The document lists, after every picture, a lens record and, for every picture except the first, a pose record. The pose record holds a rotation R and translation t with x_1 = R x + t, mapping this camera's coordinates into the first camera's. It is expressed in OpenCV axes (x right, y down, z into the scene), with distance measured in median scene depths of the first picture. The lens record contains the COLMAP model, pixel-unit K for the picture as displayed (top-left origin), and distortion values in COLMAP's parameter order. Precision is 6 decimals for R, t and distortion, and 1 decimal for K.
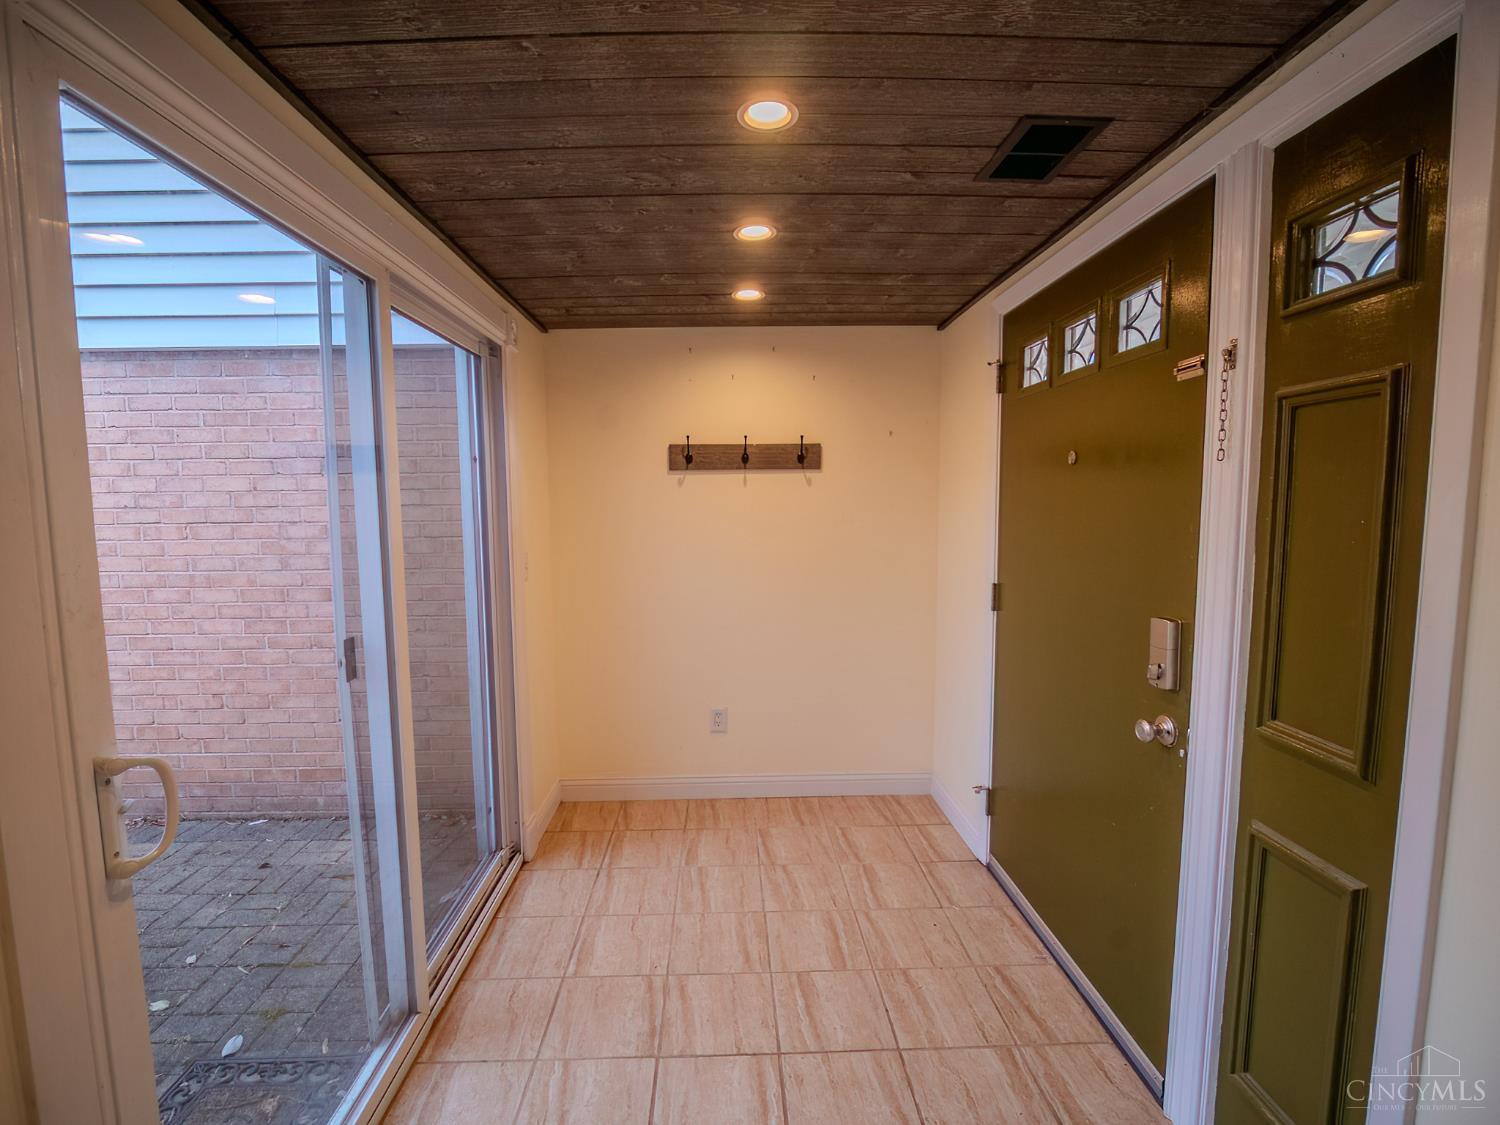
lens RADIAL K [[679.8, 0, 749.3], [0, 679.8, 567.0], [0, 0, 1]] dist [-0.015098, -0.000370]
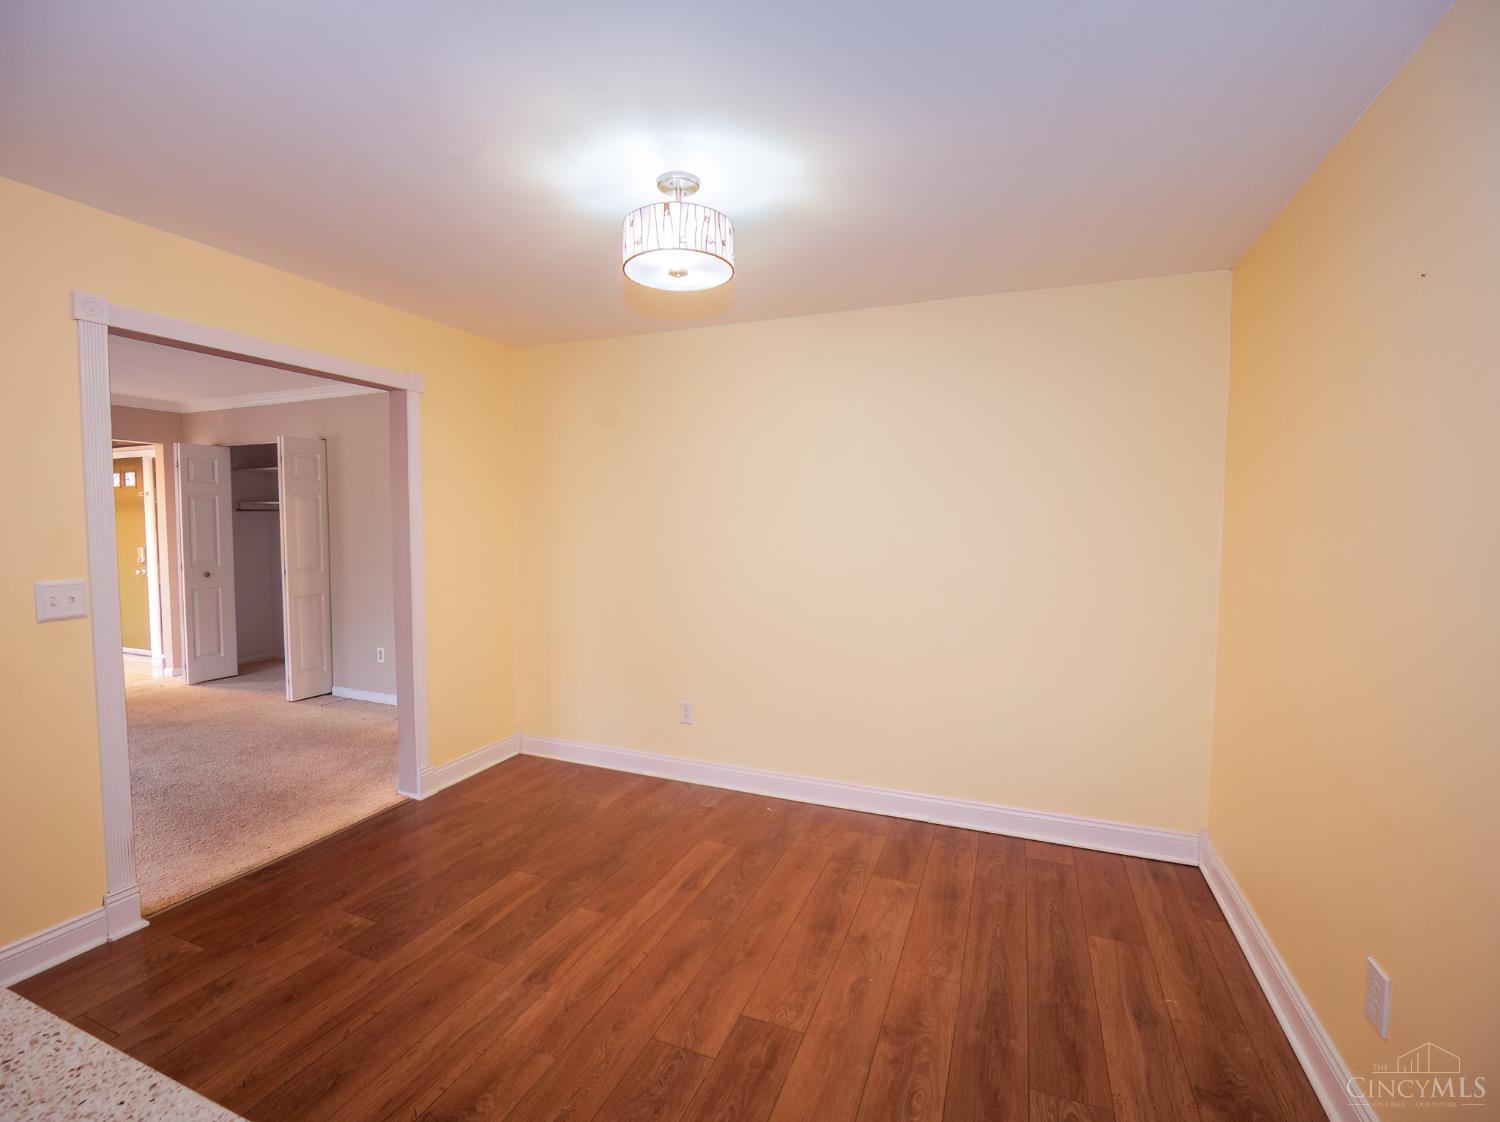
lens RADIAL K [[679.8, 0, 746.3], [0, 679.8, 558.3], [0, 0, 1]] dist [-0.015098, -0.000370]
pose [[0.403837, -0.031050, 0.914304, -1.851554], [0.080021, 0.996792, -0.001493, 0.480662], [-0.911324, 0.073767, 0.405027, -4.494247]]
